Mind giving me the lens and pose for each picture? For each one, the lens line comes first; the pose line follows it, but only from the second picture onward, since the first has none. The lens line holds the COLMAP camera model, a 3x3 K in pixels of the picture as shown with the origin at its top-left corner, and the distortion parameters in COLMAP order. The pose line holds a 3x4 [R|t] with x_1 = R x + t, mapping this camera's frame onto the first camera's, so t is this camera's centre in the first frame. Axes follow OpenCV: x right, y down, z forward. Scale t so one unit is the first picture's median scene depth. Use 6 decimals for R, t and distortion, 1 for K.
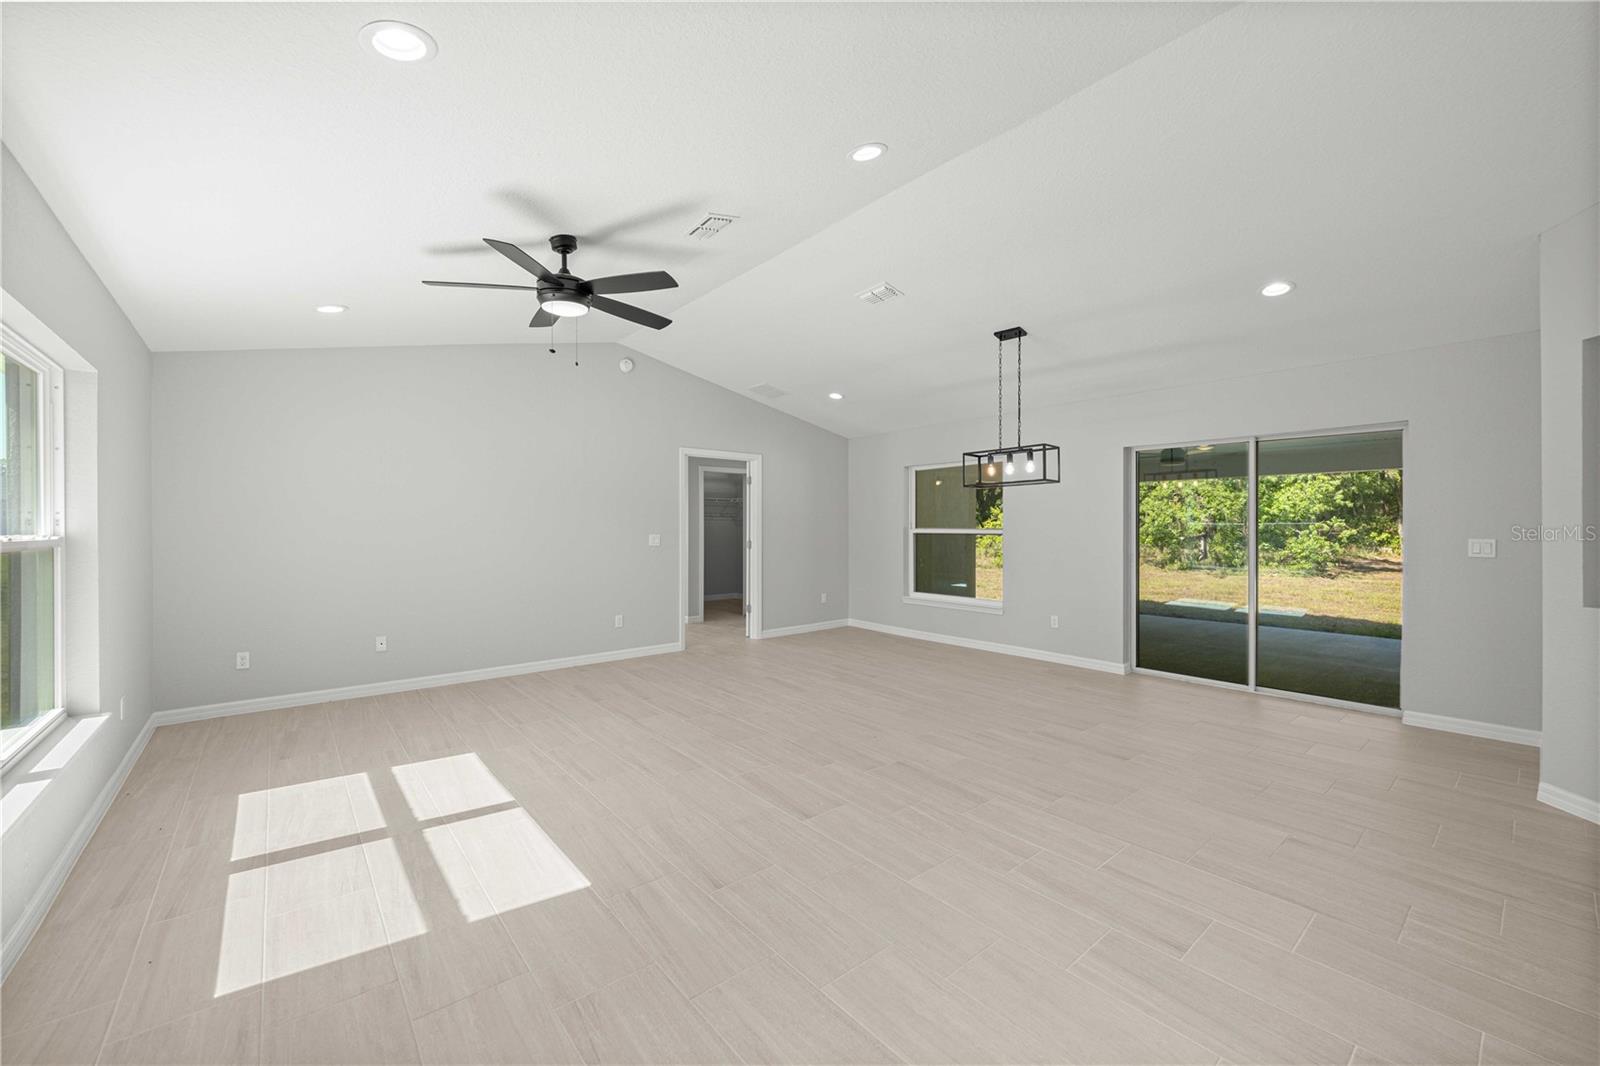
lens RADIAL K [[635.9, 0, 791.9], [0, 635.9, 537.5], [0, 0, 1]] dist [0.009047, 0.000294]
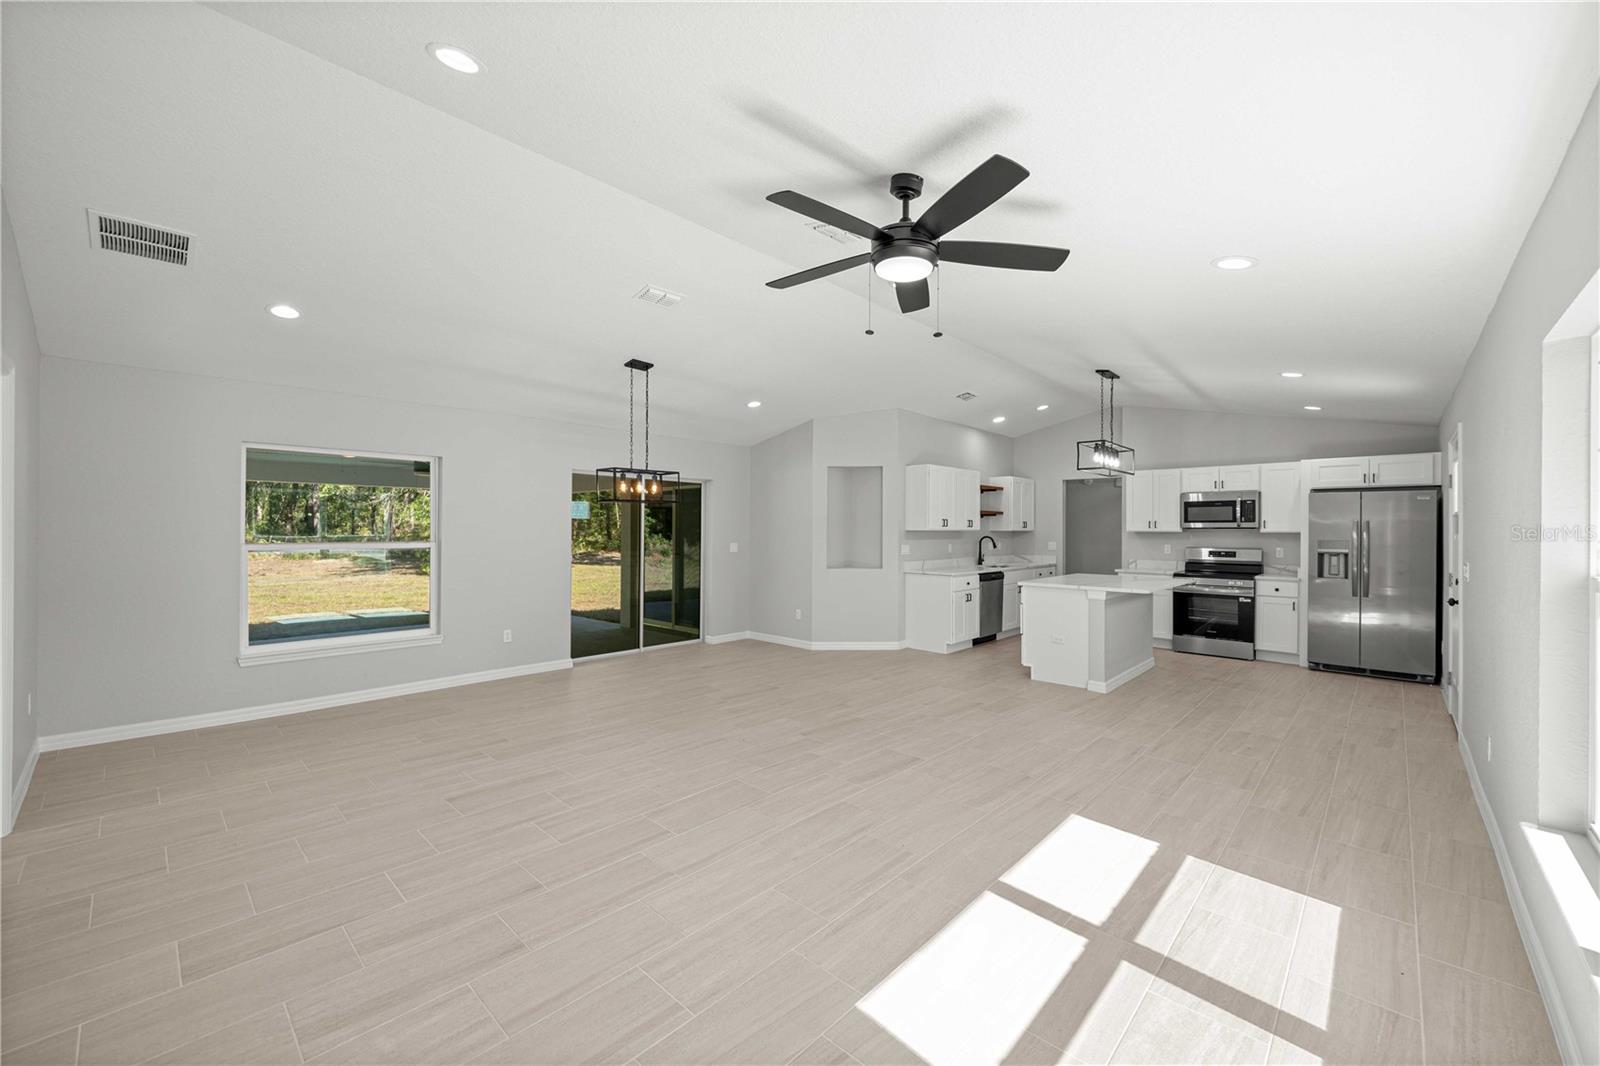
lens RADIAL K [[635.9, 0, 803.7], [0, 635.9, 533.3], [0, 0, 1]] dist [0.009047, 0.000294]
pose [[-0.143588, -0.007160, 0.989612, -1.105686], [0.010504, 0.999906, 0.008759, -0.049652], [-0.989582, 0.011653, -0.143499, 1.233576]]
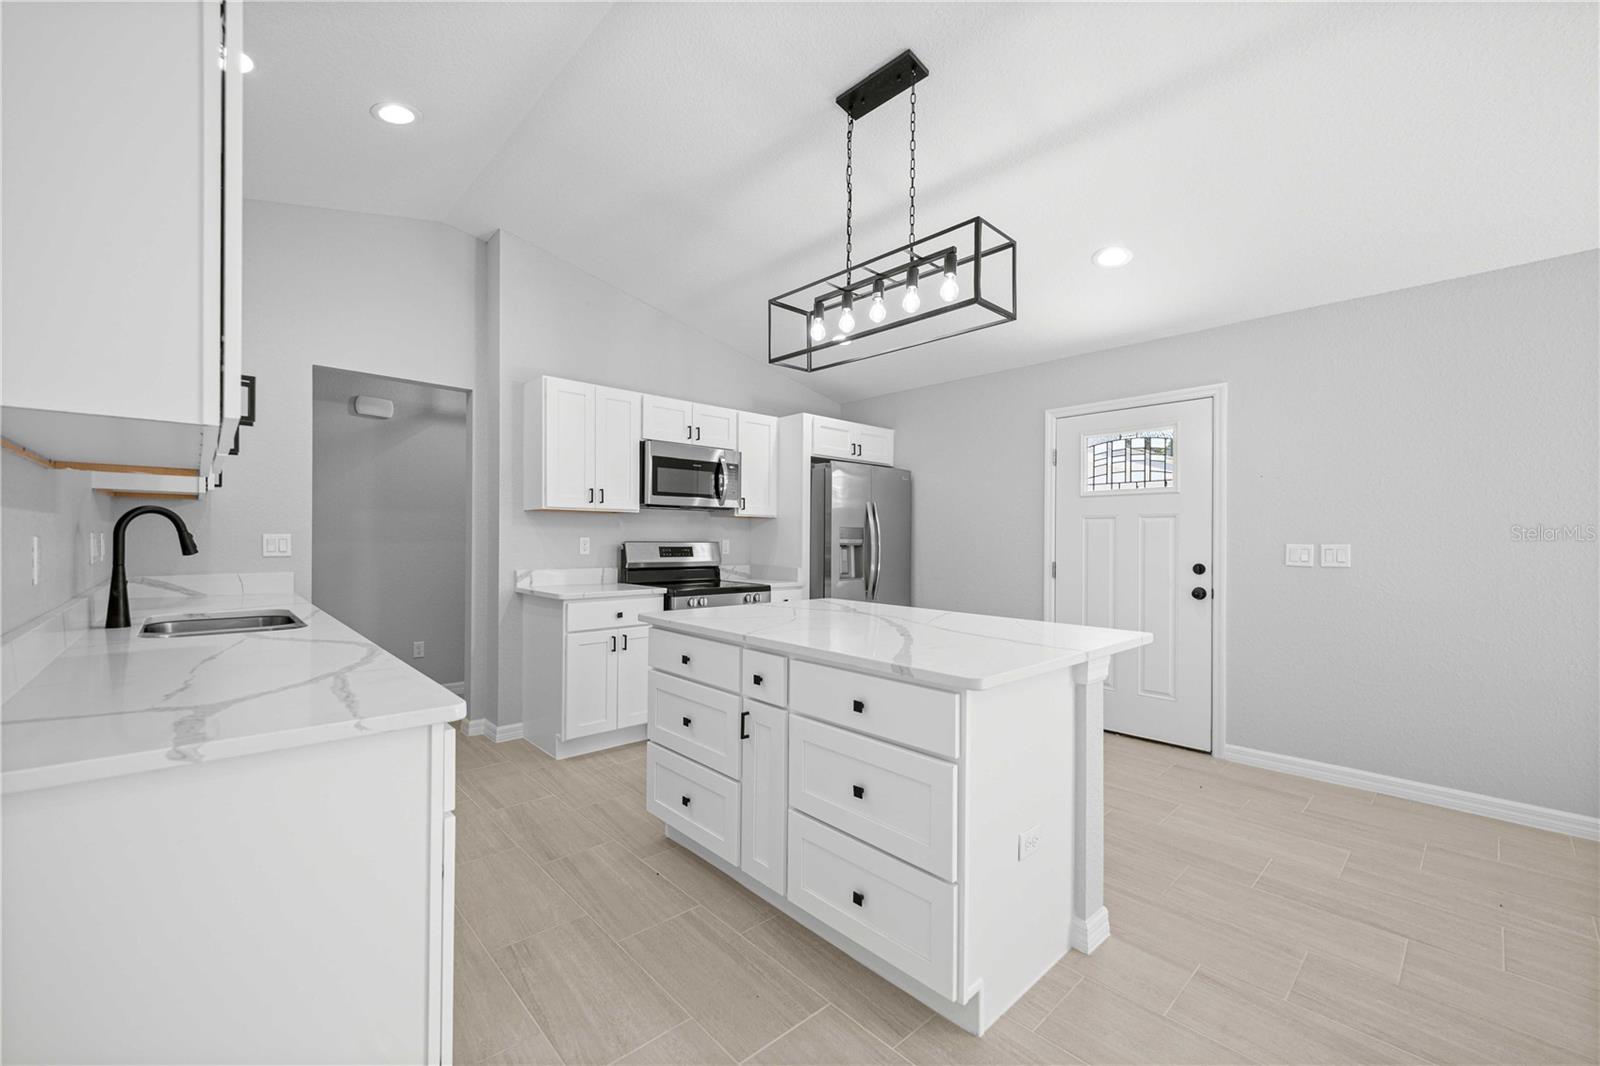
lens RADIAL K [[635.9, 0, 799.5], [0, 635.9, 532.1], [0, 0, 1]] dist [0.009047, 0.000294]
pose [[-0.996992, -0.009805, -0.076880, 0.753377], [-0.010123, 0.999942, 0.003750, 0.009807], [0.076839, 0.004517, -0.997033, 0.798239]]
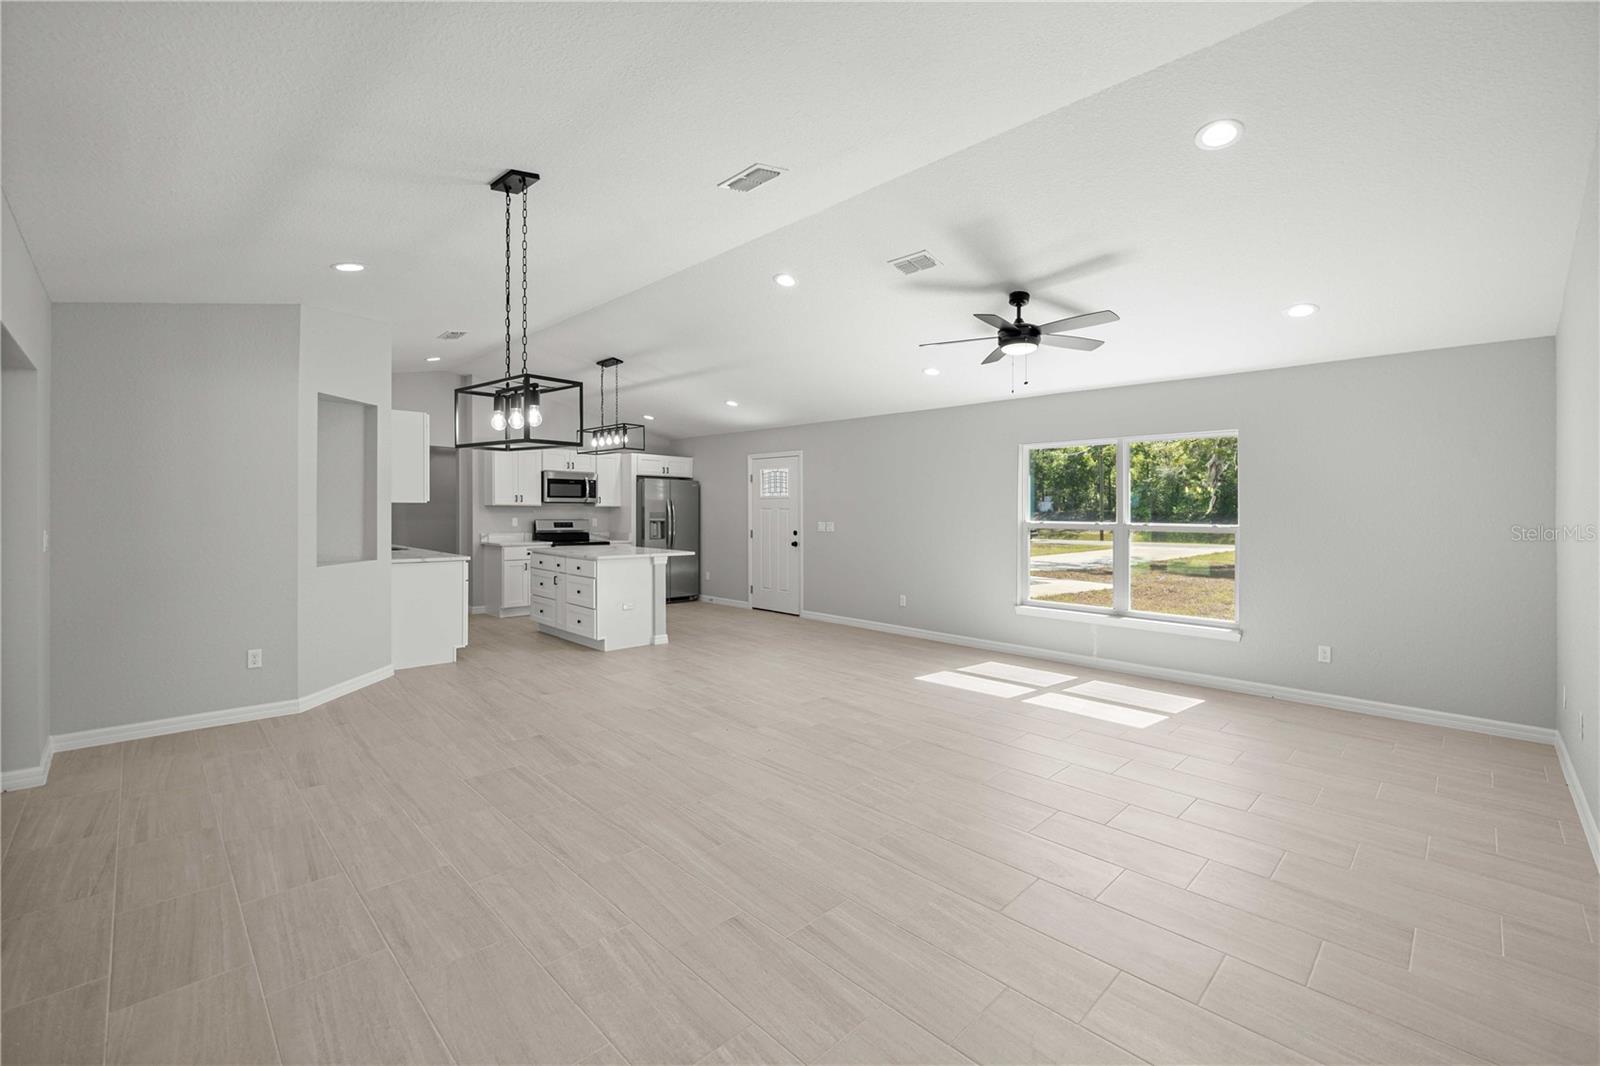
lens RADIAL K [[659.5, 0, 812.2], [0, 659.5, 526.1], [0, 0, 1]] dist [0.002955, 0.000027]
pose [[-0.992572, -0.008069, -0.121388, 0.220909], [-0.012675, 0.999227, 0.037219, -0.050471], [0.120994, 0.038482, -0.991907, 2.274074]]
